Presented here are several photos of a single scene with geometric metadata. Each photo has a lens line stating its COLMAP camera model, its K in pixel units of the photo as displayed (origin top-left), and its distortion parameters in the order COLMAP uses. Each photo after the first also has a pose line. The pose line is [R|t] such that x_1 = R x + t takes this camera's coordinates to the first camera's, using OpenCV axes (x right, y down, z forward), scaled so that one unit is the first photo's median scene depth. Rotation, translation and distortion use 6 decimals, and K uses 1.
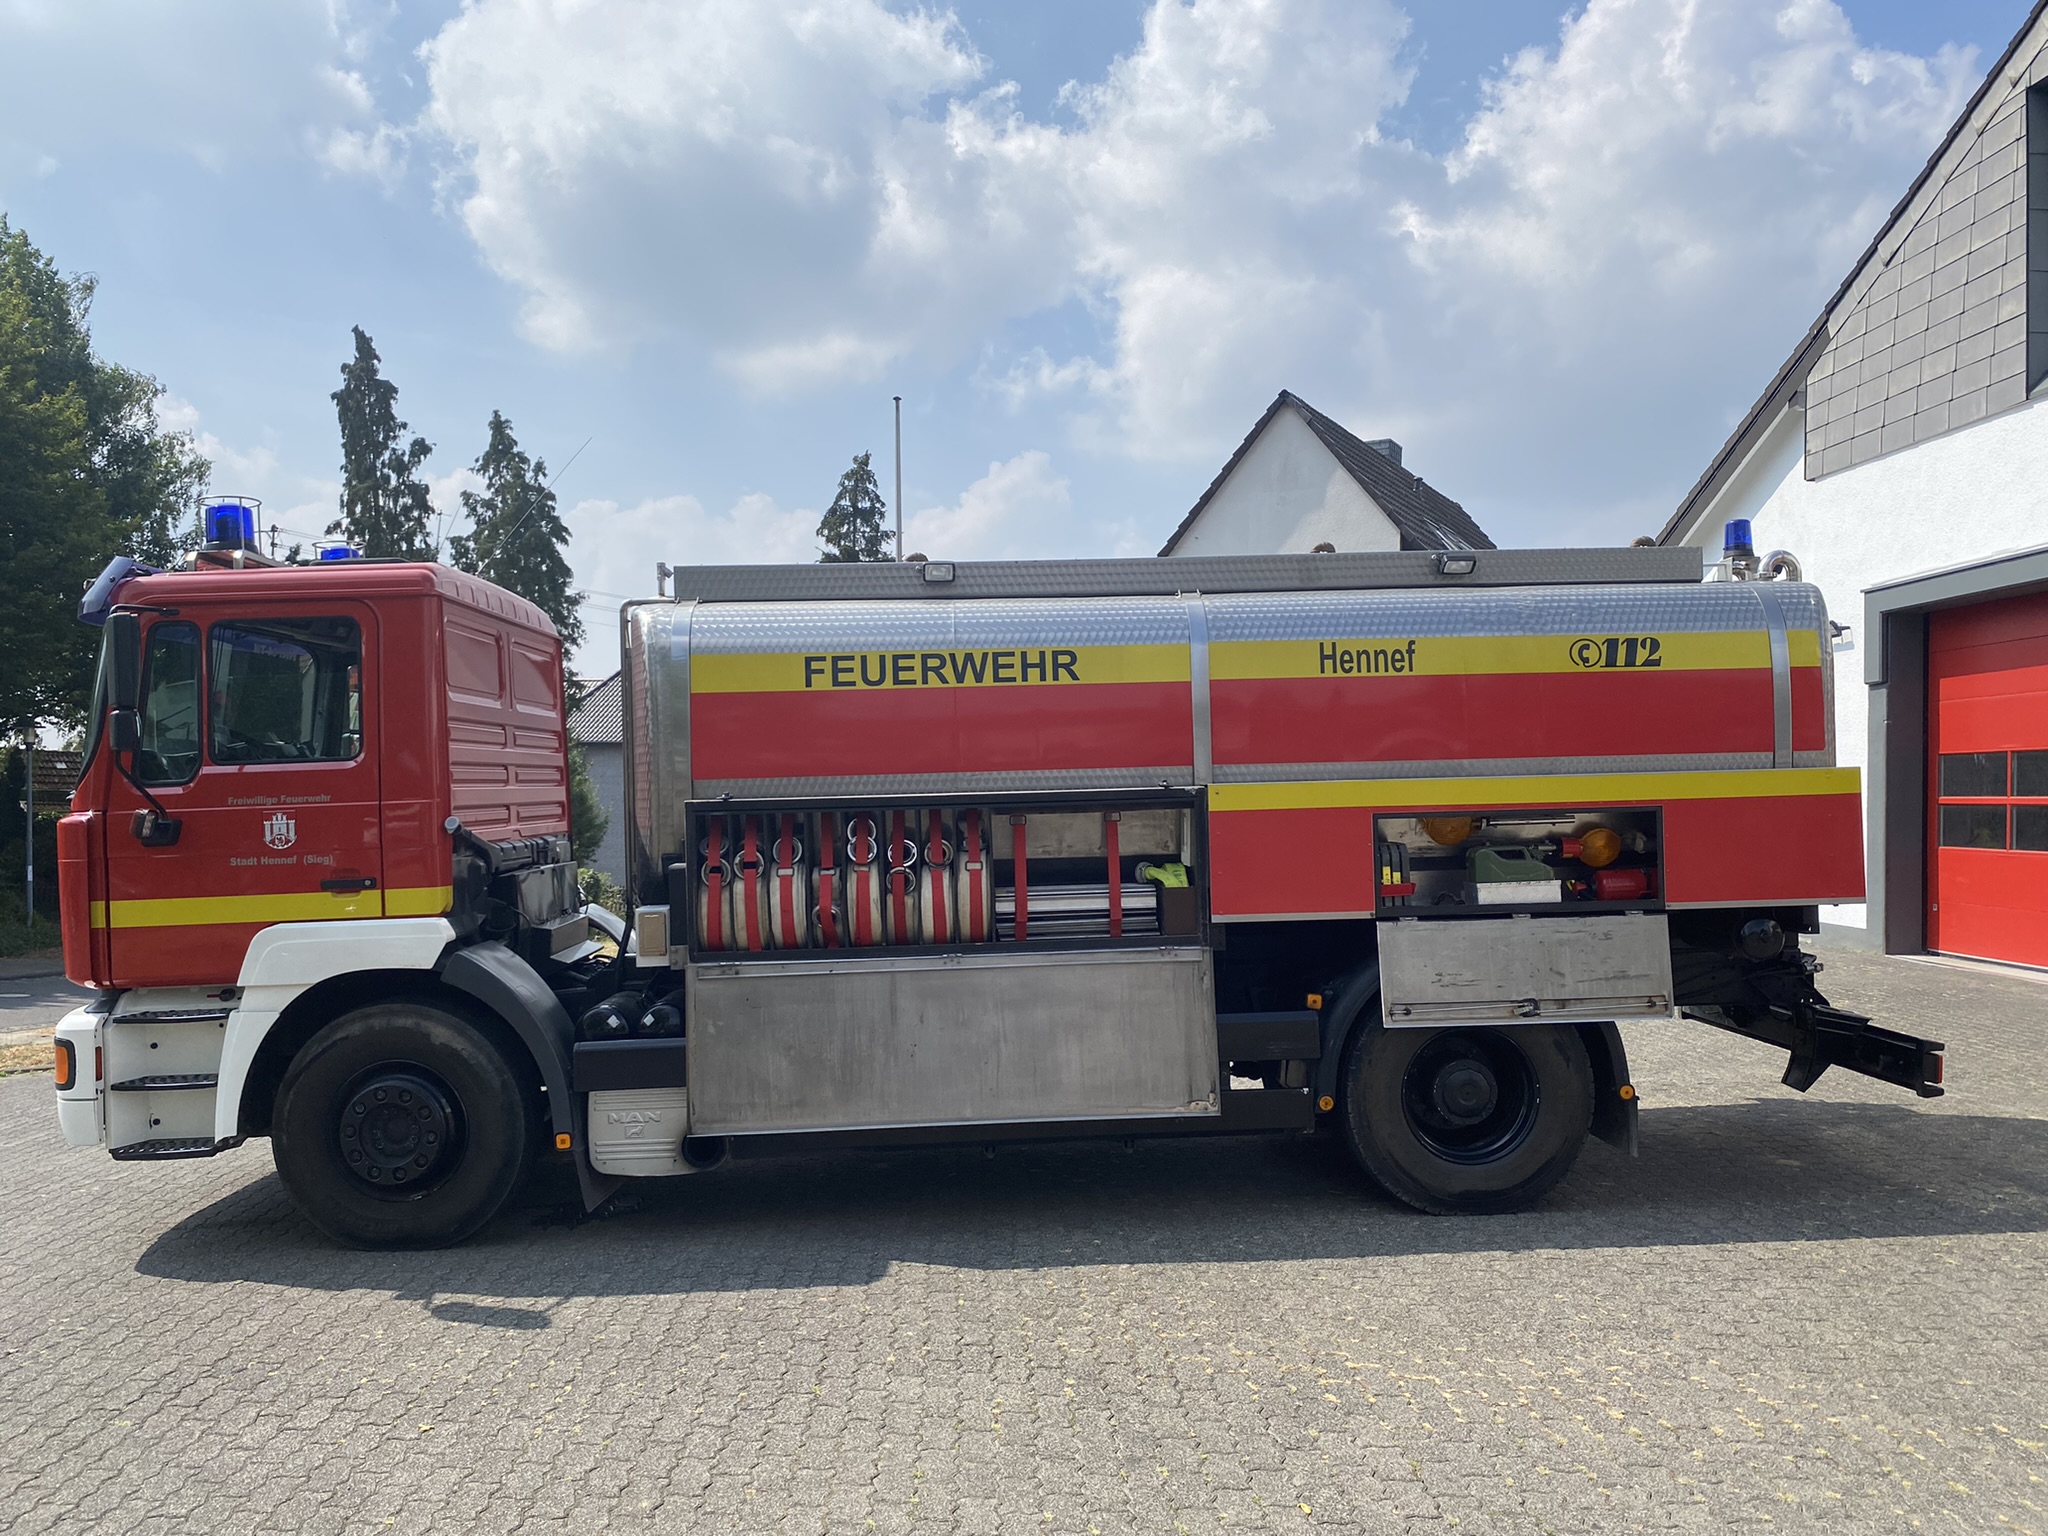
lens RADIAL K [[1563.0, 0, 1022.5], [0, 1563.0, 771.3], [0, 0, 1]] dist [0.015576, -0.013575]
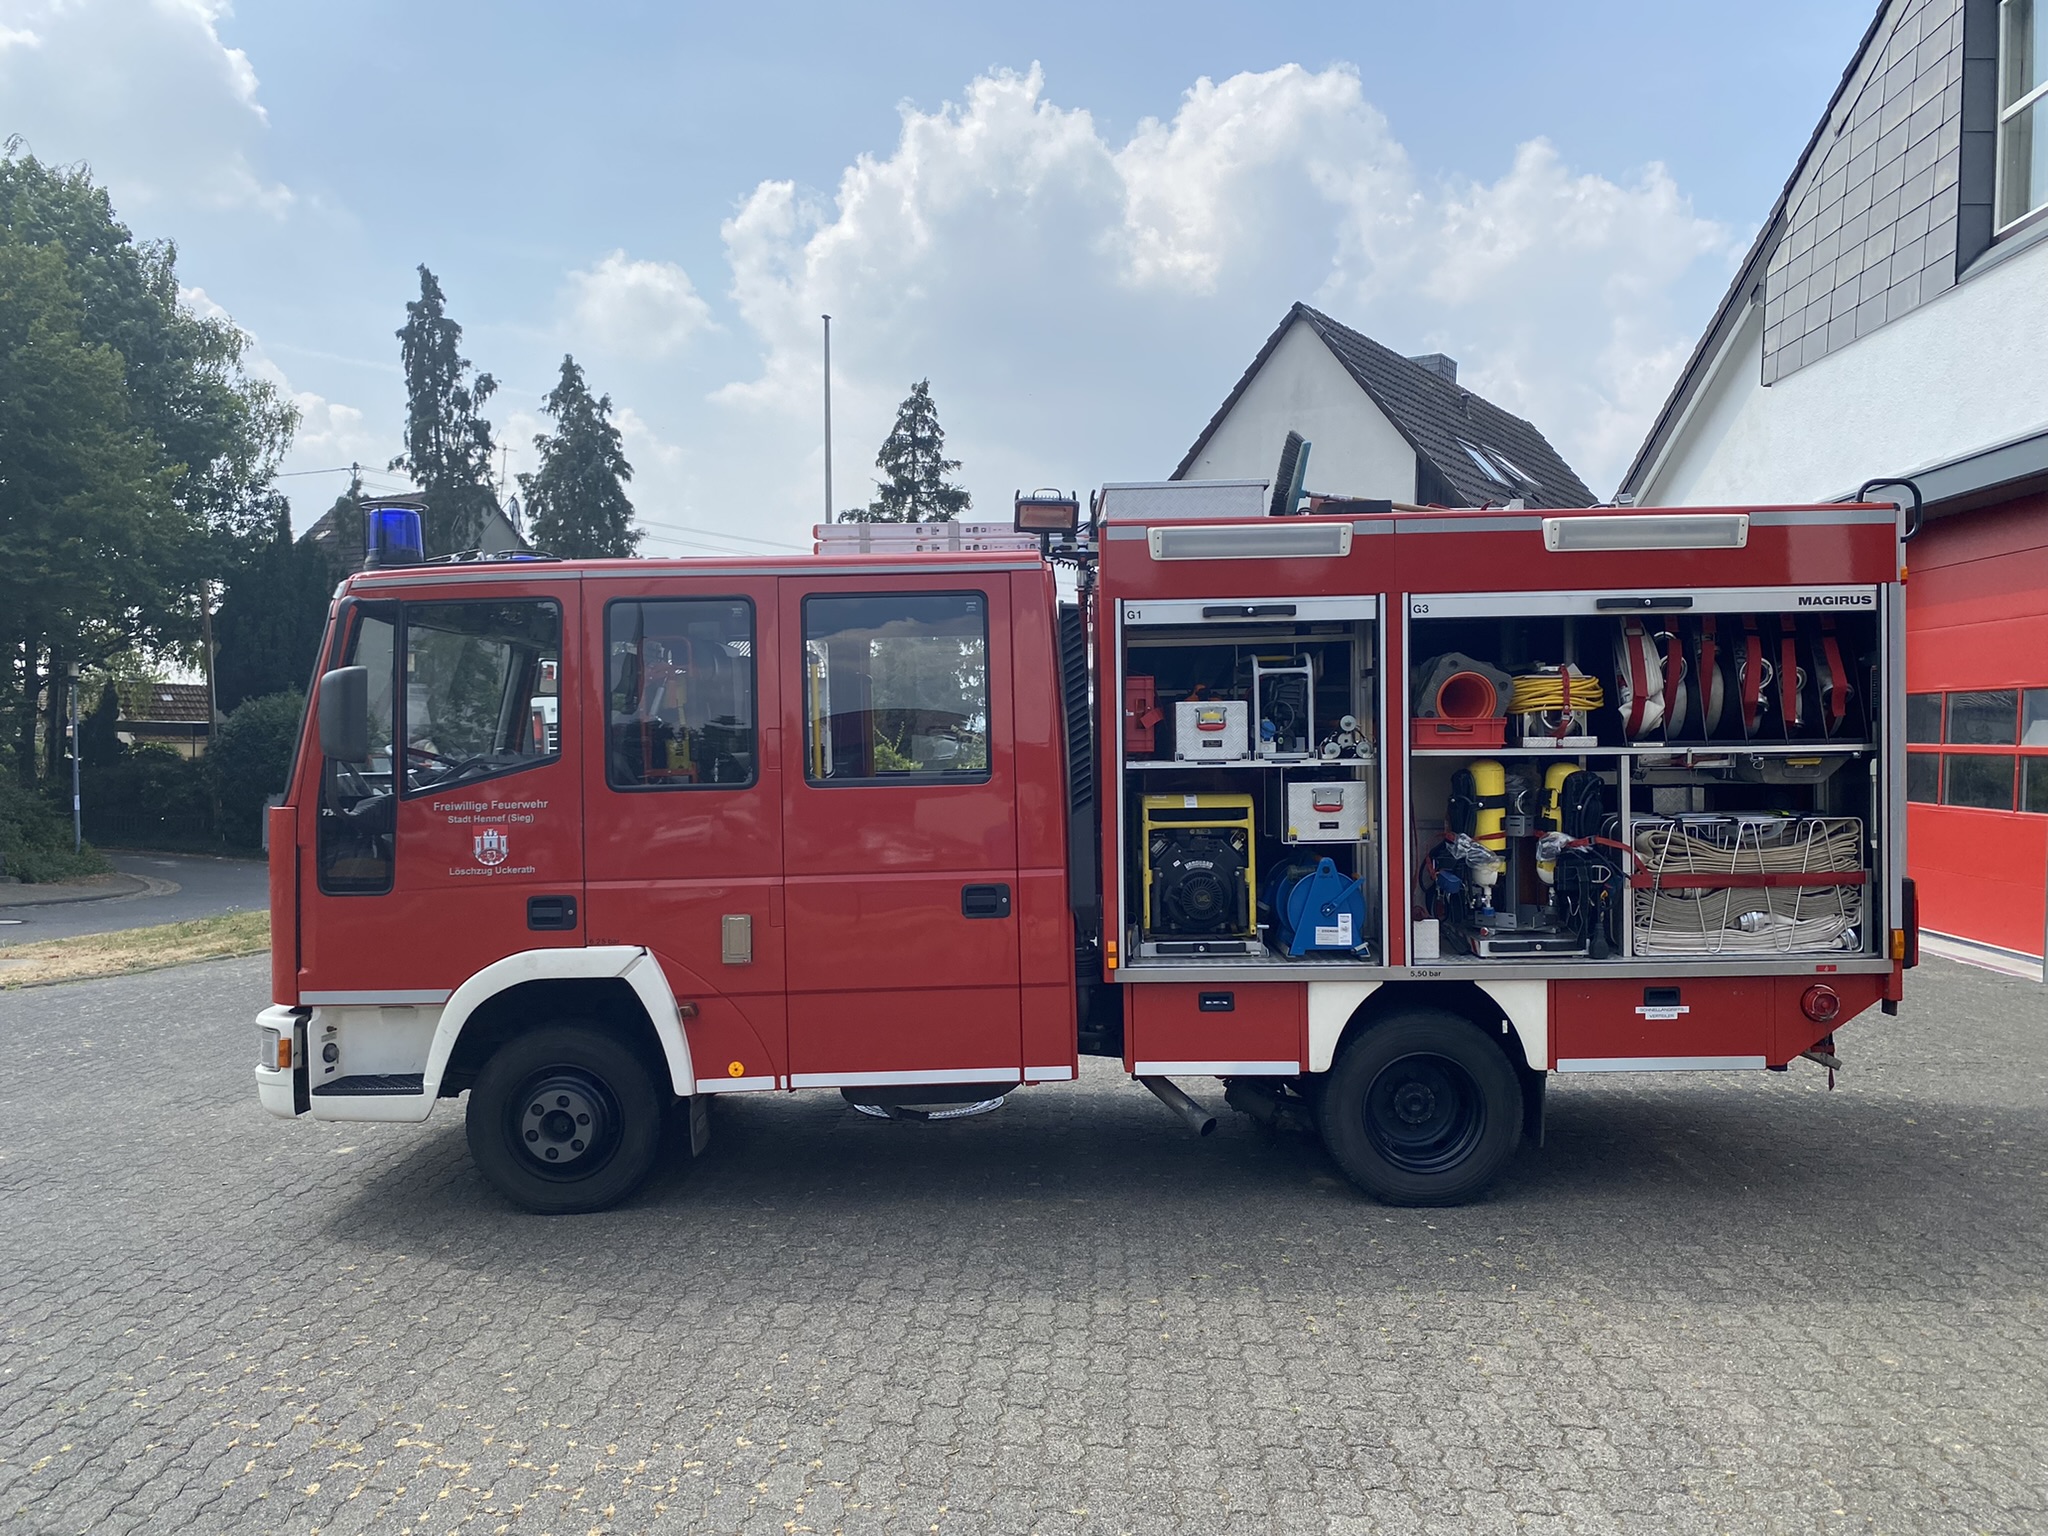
lens RADIAL K [[1562.9, 0, 1020.2], [0, 1562.9, 764.2], [0, 0, 1]] dist [0.009844, -0.004631]
pose [[0.994353, 0.006652, -0.105916, 0.522390], [-0.002562, 0.999247, 0.038706, -0.011909], [0.106094, -0.038216, 0.993621, 0.186517]]
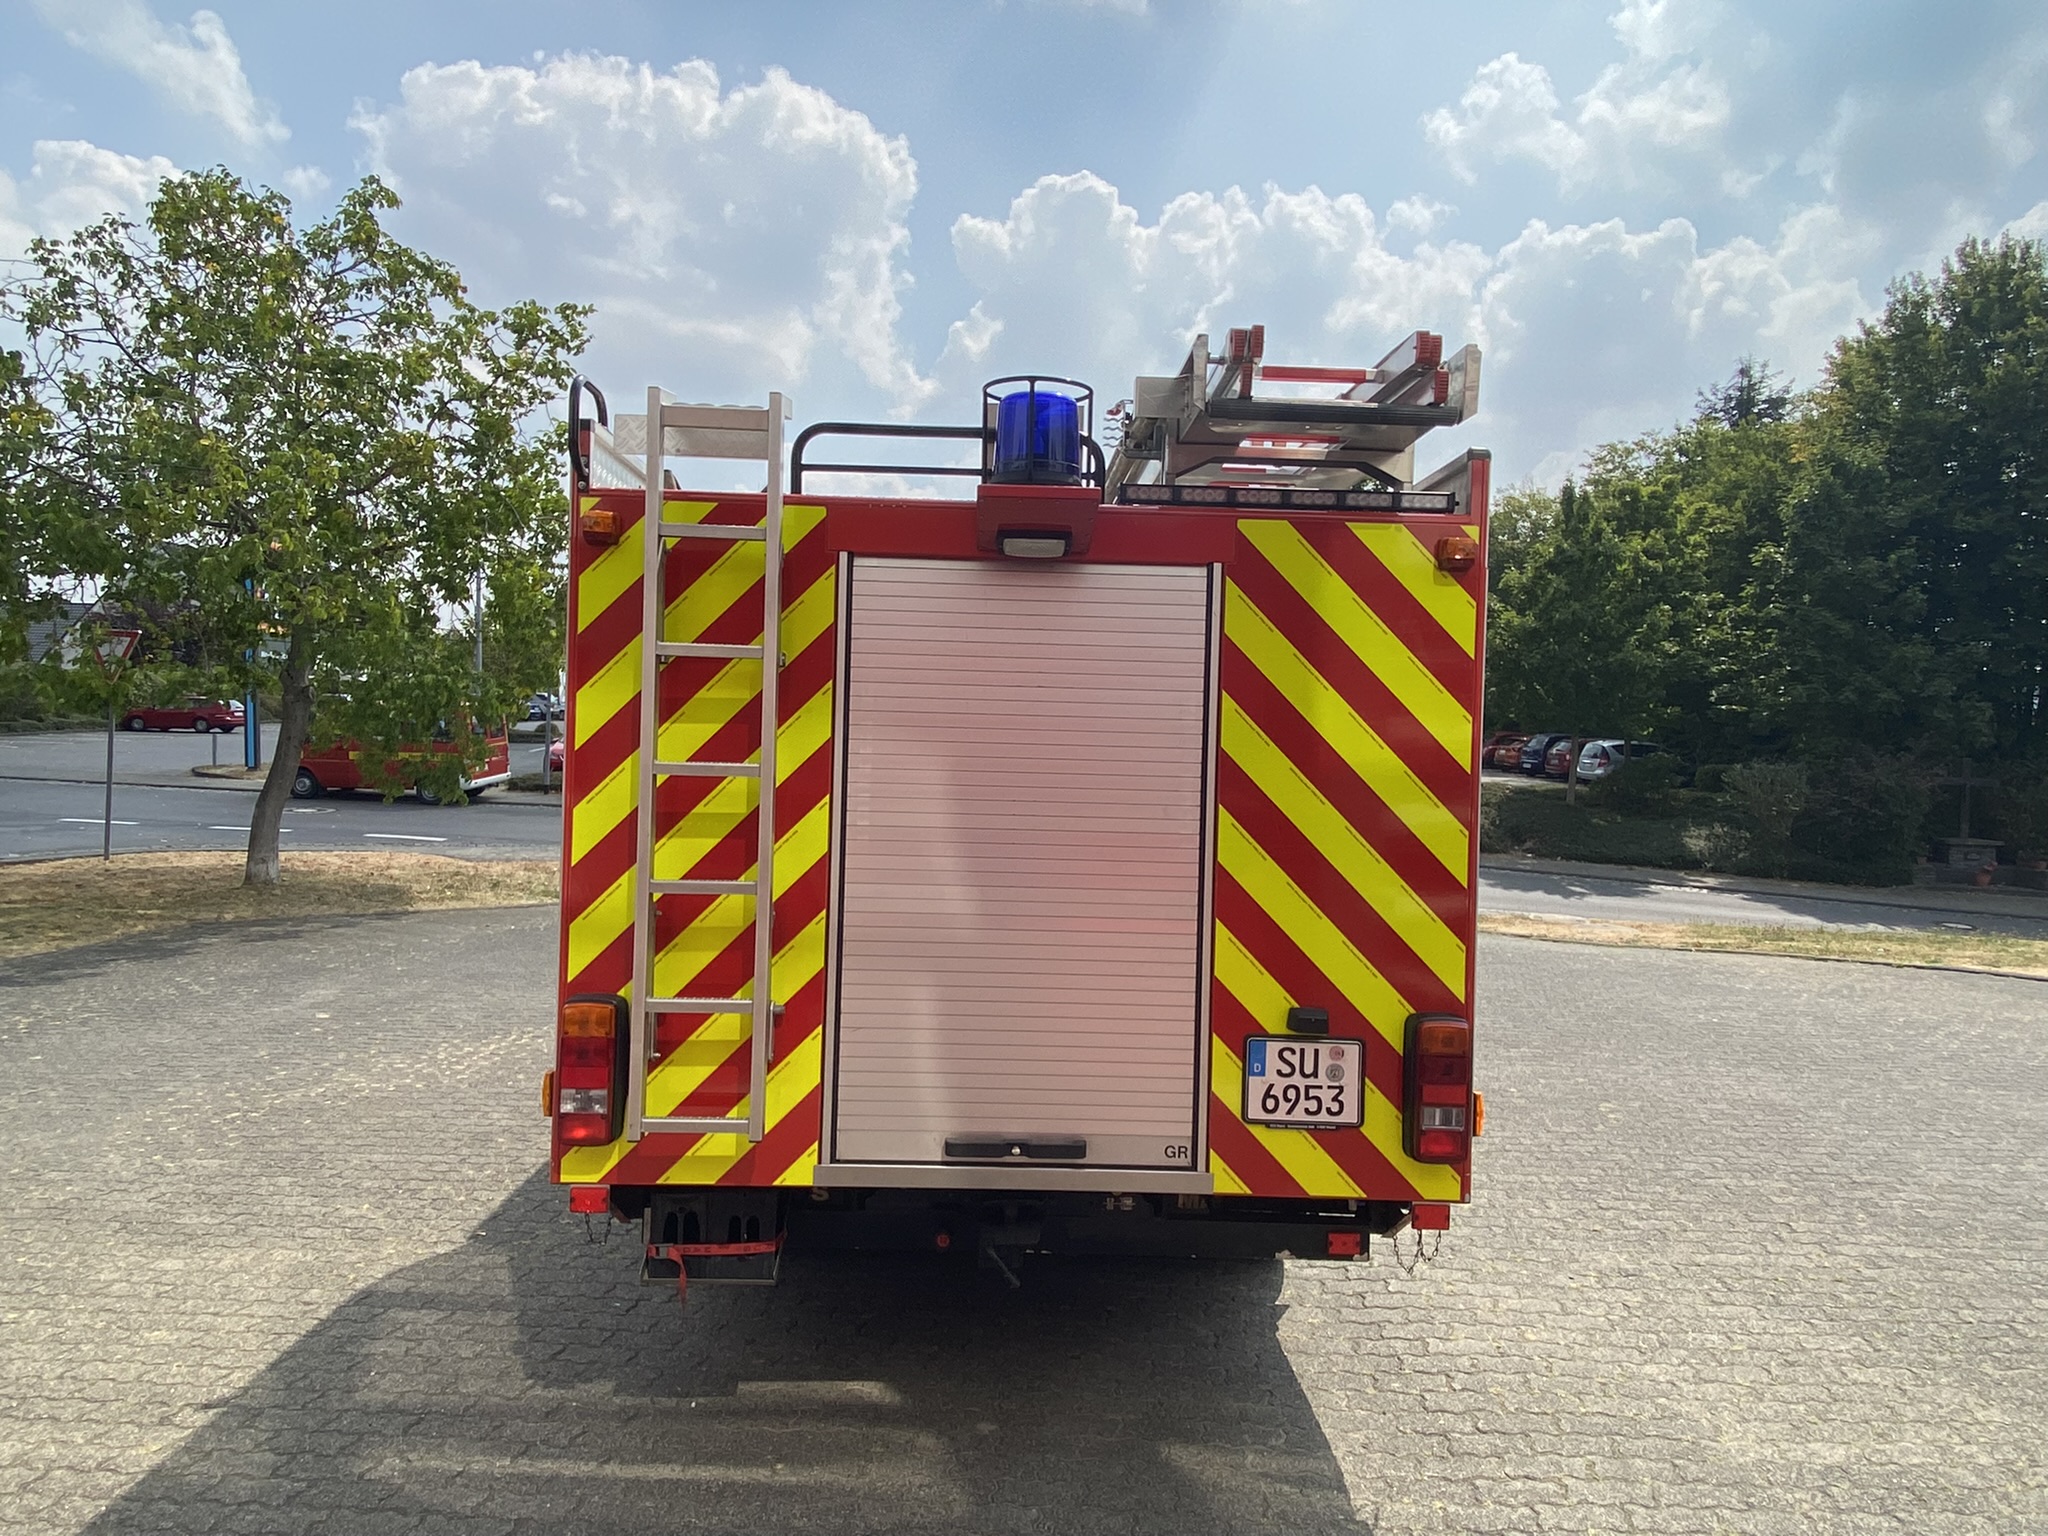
lens RADIAL K [[1256.2, 0, 1017.3], [0, 1256.2, 759.2], [0, 0, 1]] dist [0.048427, -0.060499]
pose [[-0.069450, 0.019401, -0.997397, 1.472702], [-0.005763, 0.999786, 0.019849, -0.008939], [0.997569, 0.007127, -0.069324, 1.453210]]
